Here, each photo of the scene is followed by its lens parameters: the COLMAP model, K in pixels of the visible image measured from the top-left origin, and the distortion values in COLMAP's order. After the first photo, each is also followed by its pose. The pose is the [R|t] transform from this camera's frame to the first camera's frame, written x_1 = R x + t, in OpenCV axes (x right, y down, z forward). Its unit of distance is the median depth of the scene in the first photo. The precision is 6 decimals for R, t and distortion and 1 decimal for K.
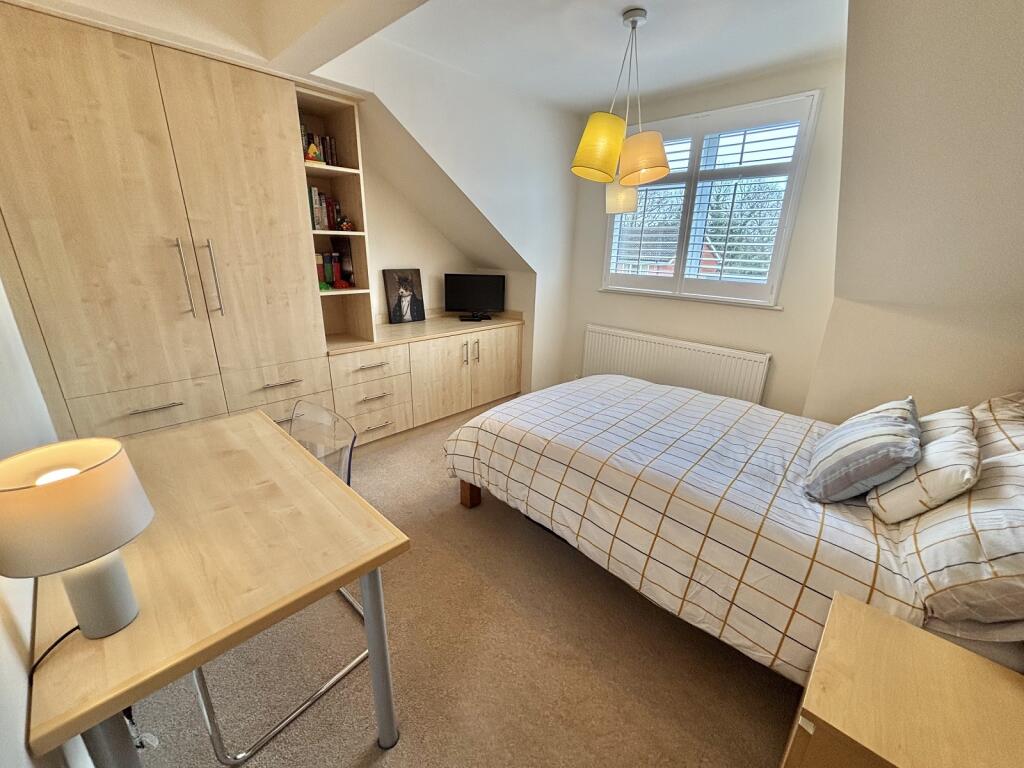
lens RADIAL K [[414.5, 0, 512.0], [0, 414.5, 384.0], [0, 0, 1]] dist [0.001008, 0.000098]
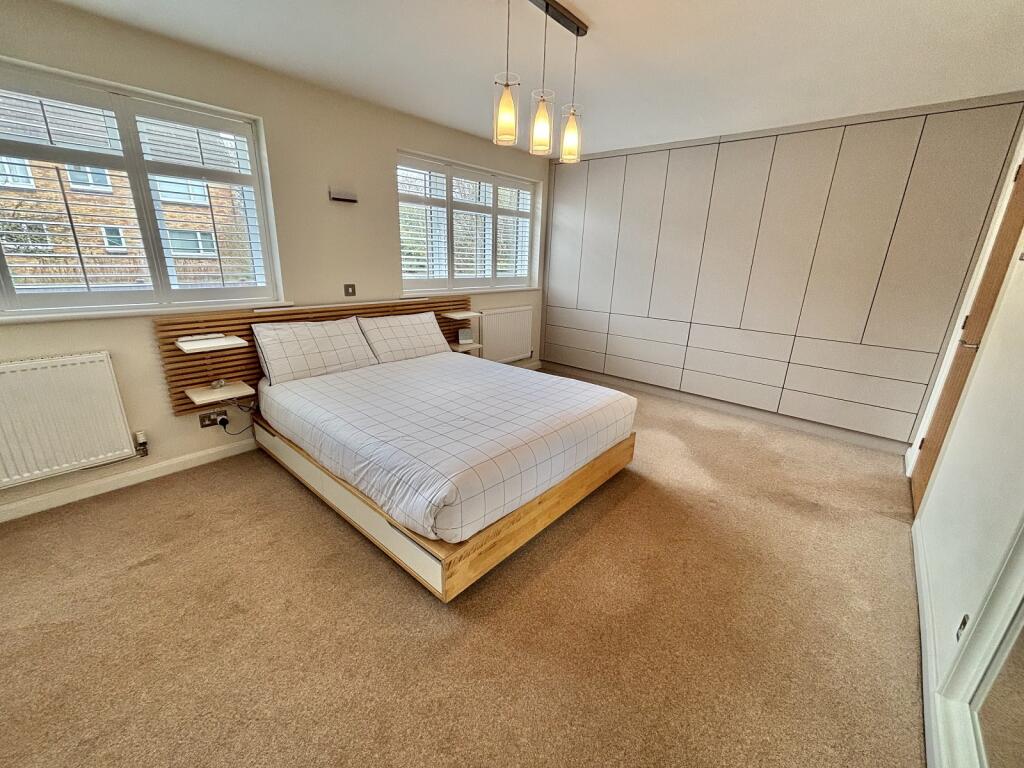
lens RADIAL K [[414.5, 0, 512.0], [0, 414.5, 384.0], [0, 0, 1]] dist [0.001008, 0.000098]
pose [[-0.044742, -0.311101, 0.949323, -0.984581], [0.299952, 0.902245, 0.309810, -0.327655], [-0.952904, 0.298613, 0.052947, 0.899562]]
